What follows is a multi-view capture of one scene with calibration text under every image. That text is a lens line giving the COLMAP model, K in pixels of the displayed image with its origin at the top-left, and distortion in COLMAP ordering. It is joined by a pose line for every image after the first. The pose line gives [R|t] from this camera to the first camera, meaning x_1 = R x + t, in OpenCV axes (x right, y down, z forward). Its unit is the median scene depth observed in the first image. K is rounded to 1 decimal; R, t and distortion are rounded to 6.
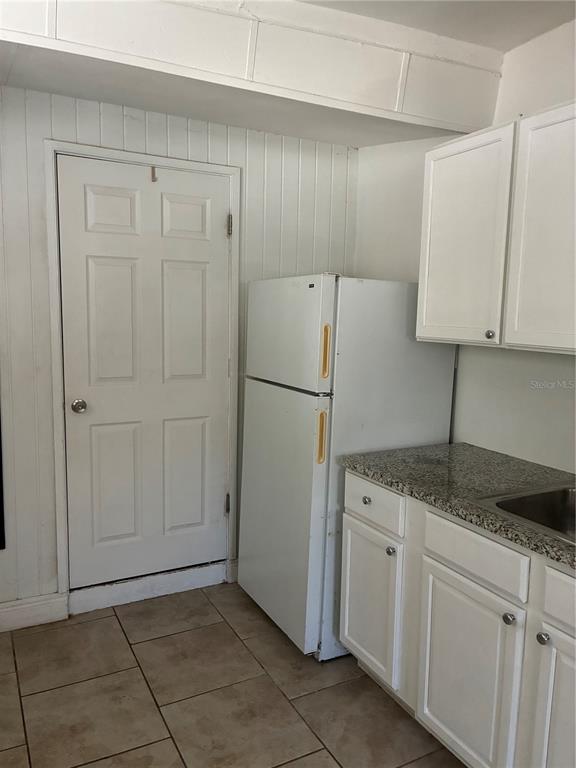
lens RADIAL K [[586.3, 0, 287.3], [0, 586.3, 381.4], [0, 0, 1]] dist [0.037884, -0.047687]
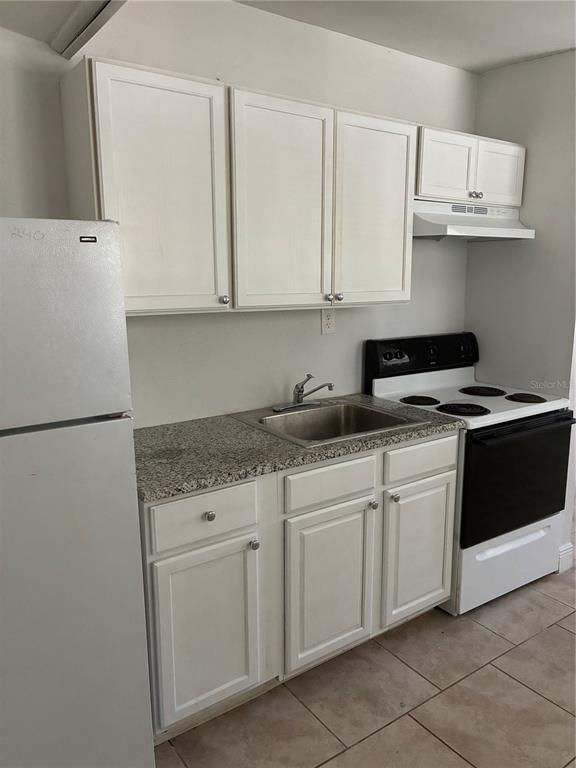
lens RADIAL K [[586.3, 0, 287.7], [0, 586.3, 379.3], [0, 0, 1]] dist [0.037884, -0.047687]
pose [[-0.132004, -0.192848, 0.972309, -0.673494], [0.121752, 0.970311, 0.208981, -0.144823], [-0.983744, 0.145967, -0.104605, 1.018736]]
